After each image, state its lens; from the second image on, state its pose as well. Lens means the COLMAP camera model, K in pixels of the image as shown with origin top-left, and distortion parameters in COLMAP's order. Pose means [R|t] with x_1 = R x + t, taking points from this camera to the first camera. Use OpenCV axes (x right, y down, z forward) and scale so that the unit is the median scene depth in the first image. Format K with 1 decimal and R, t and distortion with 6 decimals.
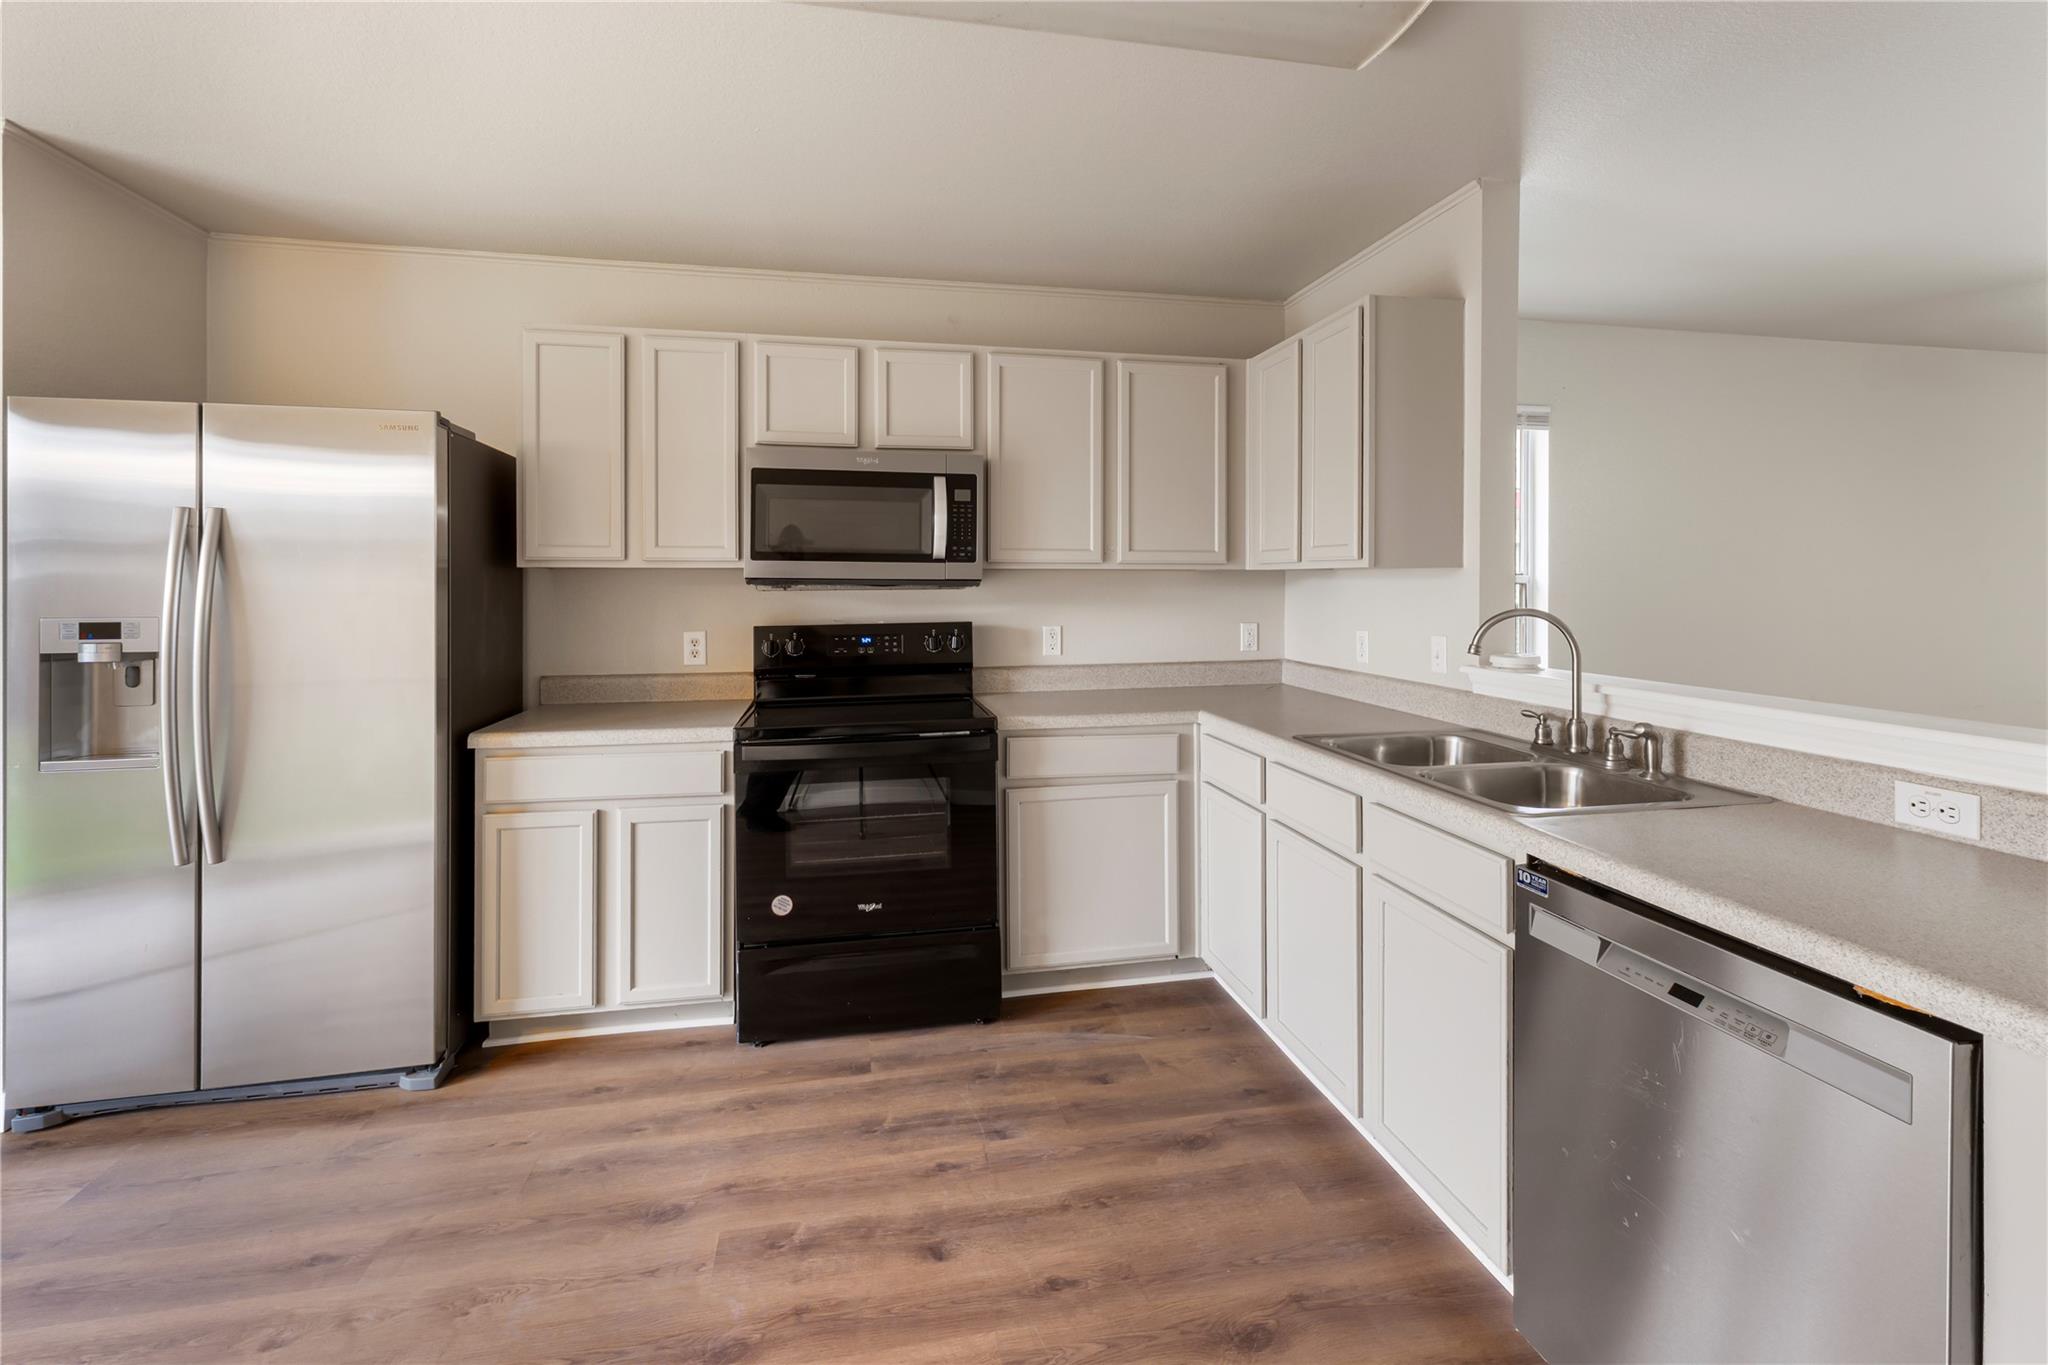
lens RADIAL K [[887.1, 0, 1017.8], [0, 887.1, 588.2], [0, 0, 1]] dist [0.008985, -0.002580]
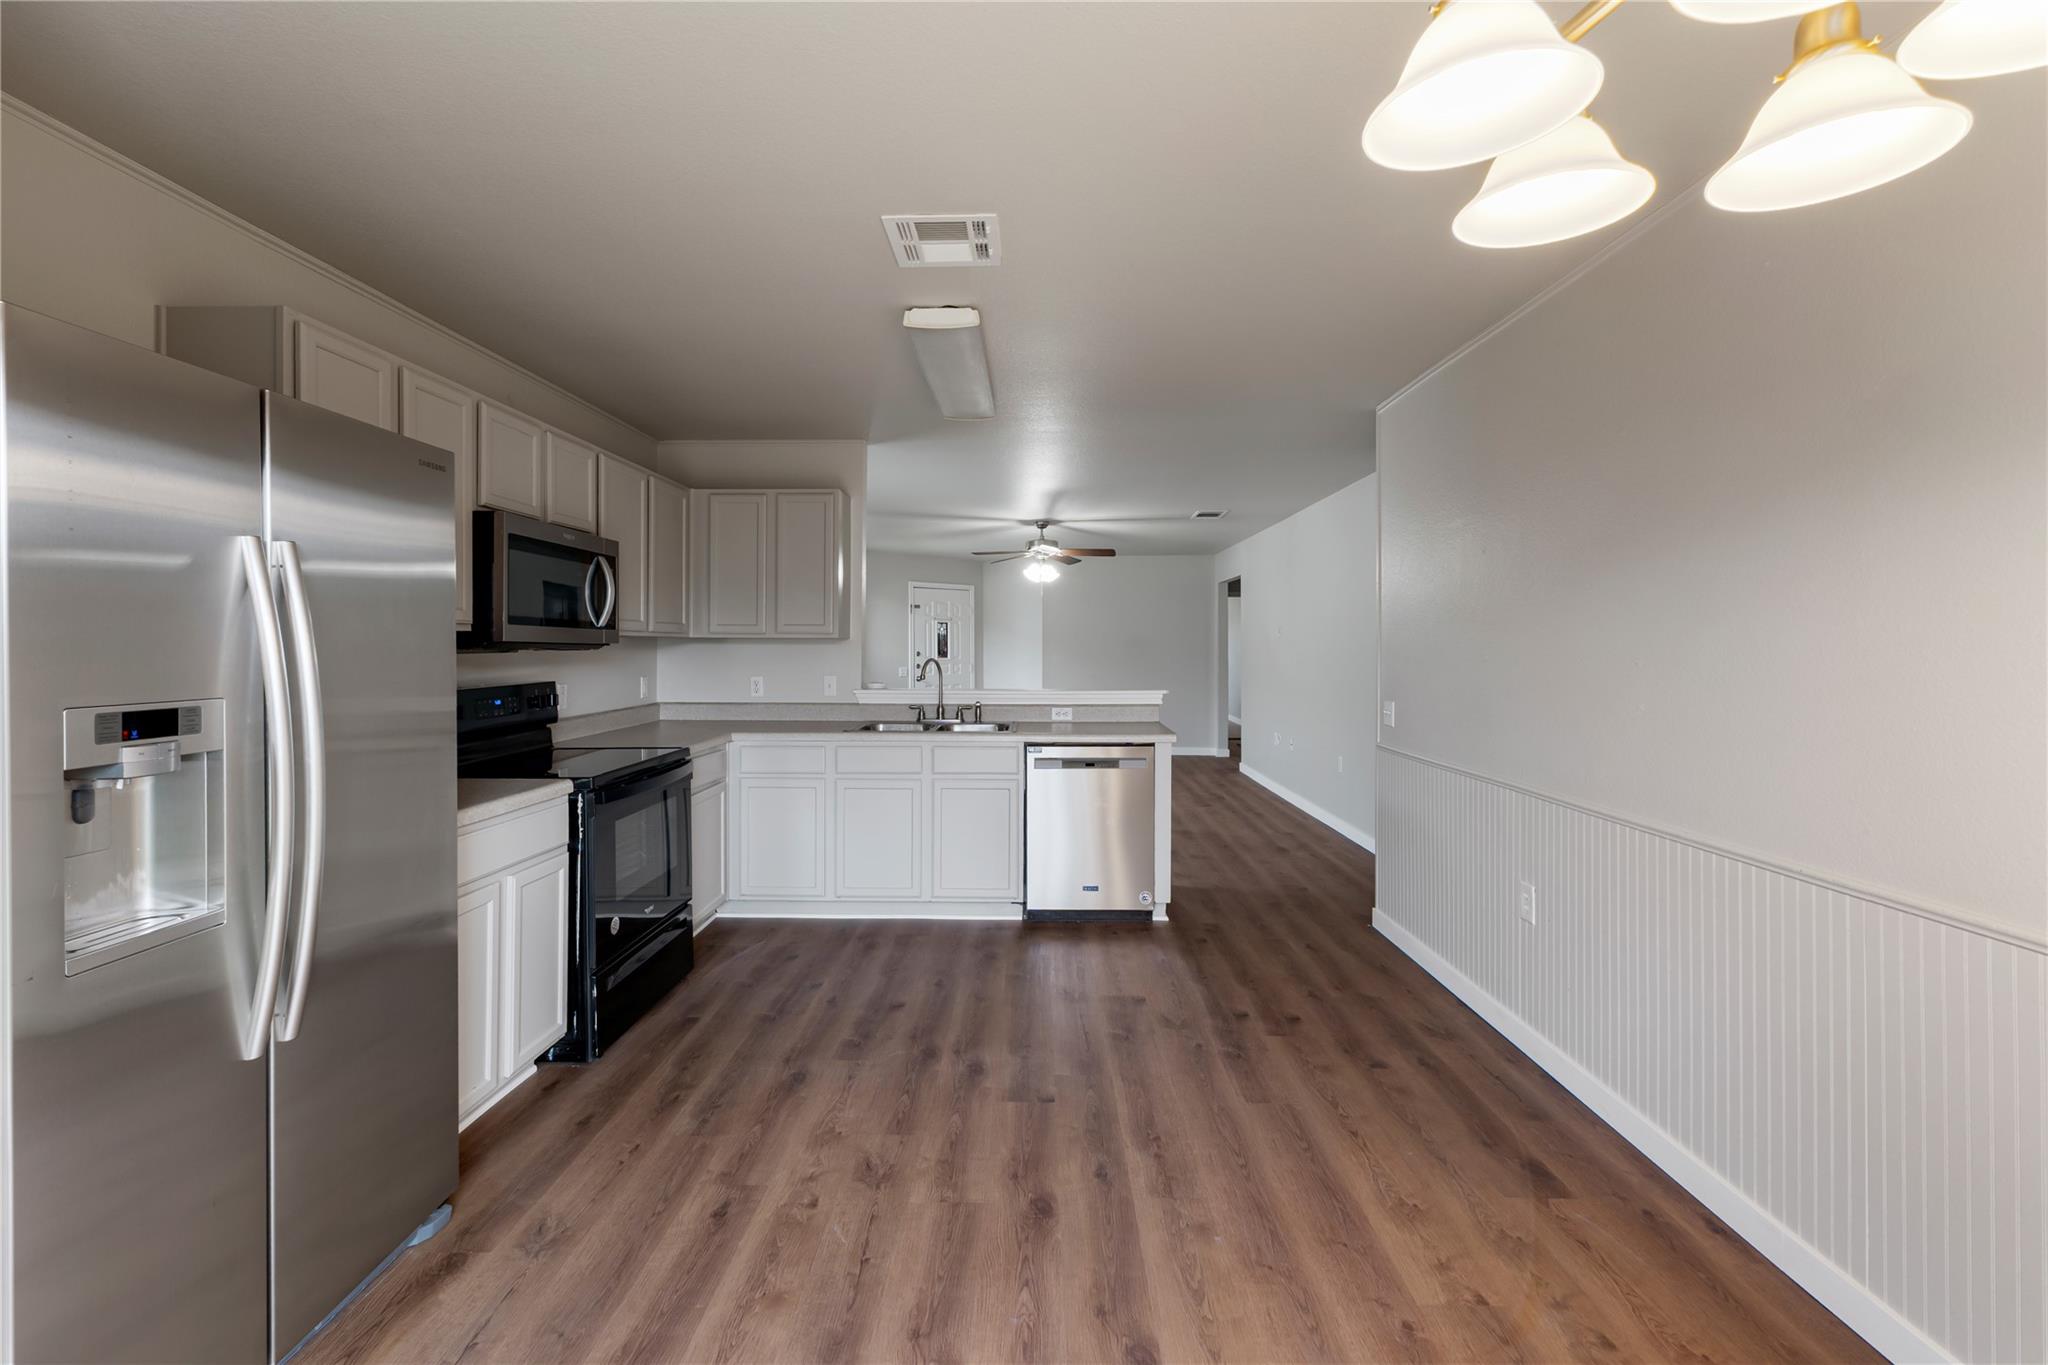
lens RADIAL K [[887.1, 0, 1011.8], [0, 887.1, 645.5], [0, 0, 1]] dist [0.008985, -0.002580]
pose [[0.225888, 0.001171, 0.974153, -1.340269], [0.004407, 0.999988, -0.002224, -0.002533], [-0.974143, 0.004795, 0.225880, 0.249464]]
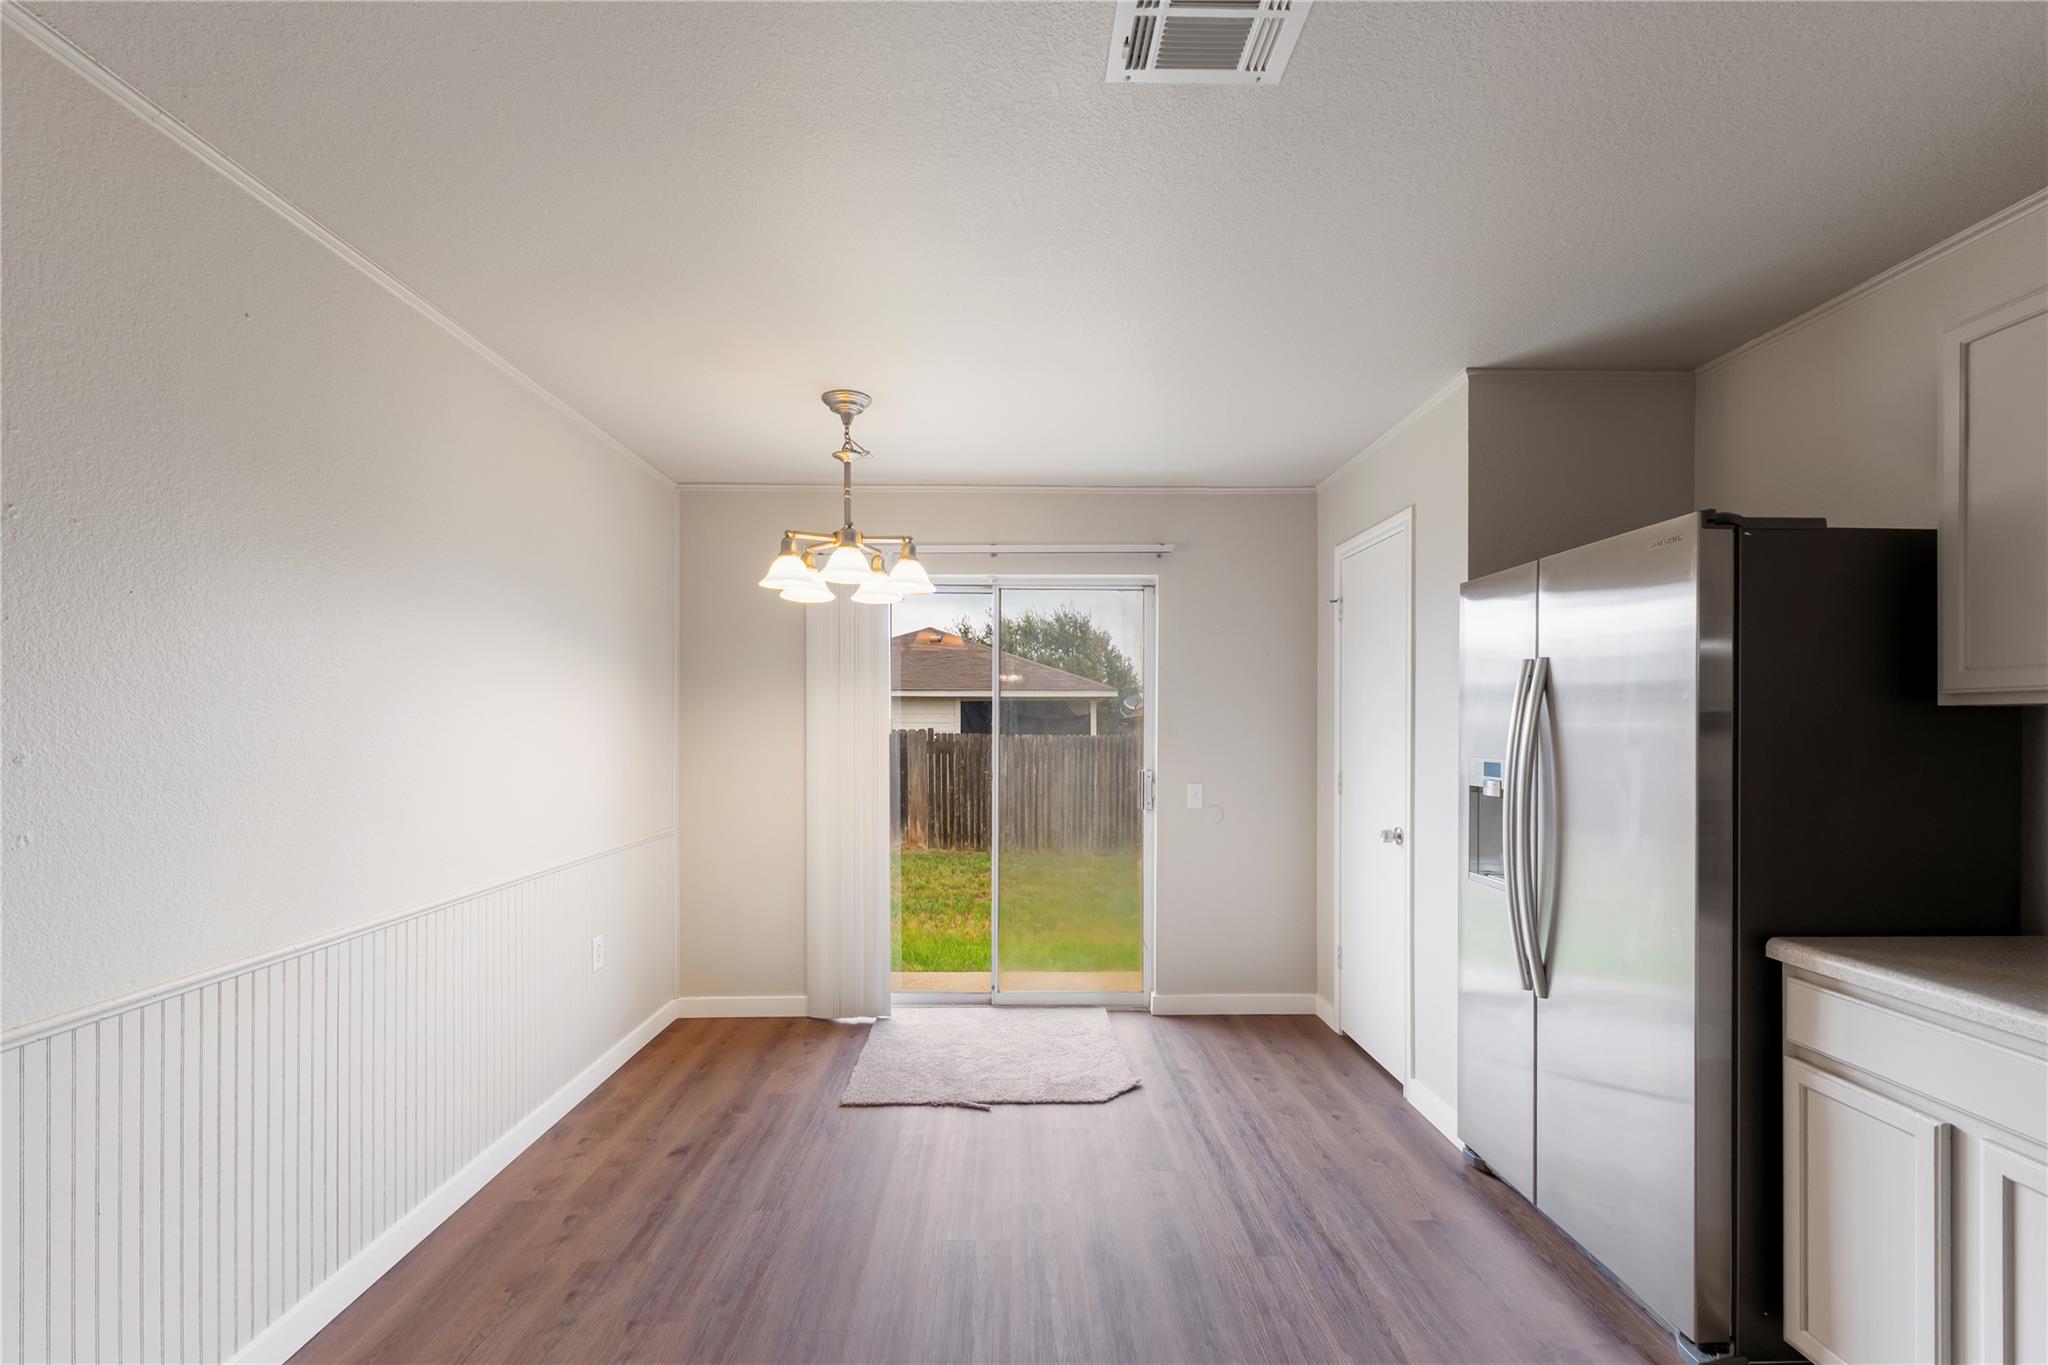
lens RADIAL K [[887.1, 0, 1017.8], [0, 887.1, 724.7], [0, 0, 1]] dist [0.008985, -0.002580]
pose [[-0.176719, -0.000873, -0.984261, 0.216988], [-0.002883, 0.999996, -0.000369, -0.009052], [0.984257, 0.002773, -0.176721, 0.528327]]
